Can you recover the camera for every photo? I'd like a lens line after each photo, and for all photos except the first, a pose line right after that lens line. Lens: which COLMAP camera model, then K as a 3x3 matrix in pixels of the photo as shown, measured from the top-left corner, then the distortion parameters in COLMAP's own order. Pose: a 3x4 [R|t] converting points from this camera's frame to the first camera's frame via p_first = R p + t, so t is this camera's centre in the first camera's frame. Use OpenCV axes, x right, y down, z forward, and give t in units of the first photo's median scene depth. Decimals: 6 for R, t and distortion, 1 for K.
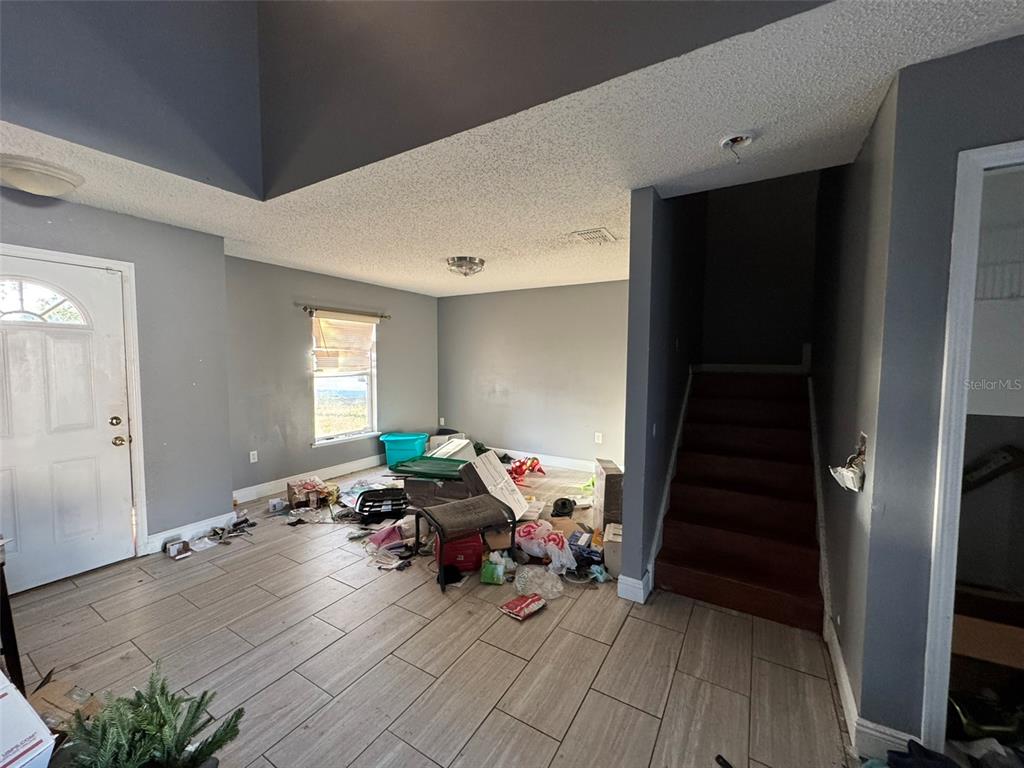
lens RADIAL K [[410.2, 0, 512.0], [0, 410.2, 384.0], [0, 0, 1]] dist [0.001496, 0.000433]
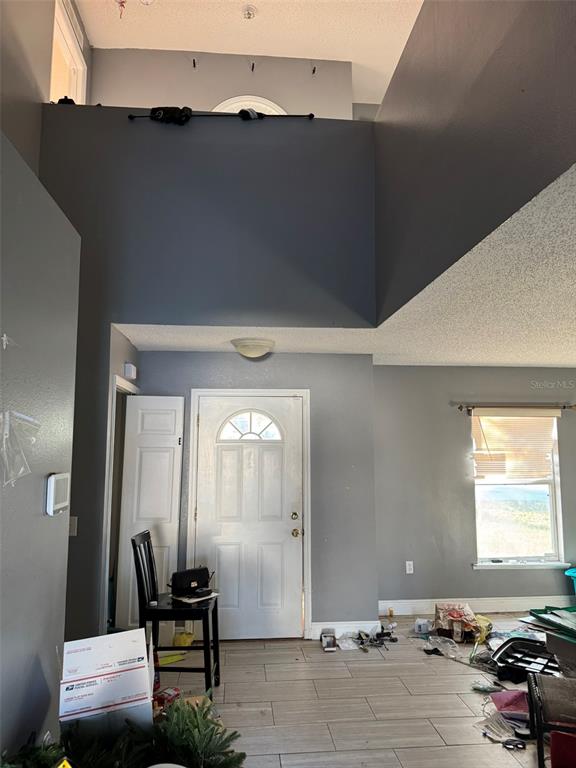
lens RADIAL K [[541.1, 0, 288.0], [0, 541.1, 384.0], [0, 0, 1]] dist [0.038357, -0.044263]
pose [[0.603173, -0.096375, -0.791766, 0.278378], [-0.047124, 0.986633, -0.155994, -0.037172], [0.796217, 0.131403, 0.590569, -0.029079]]
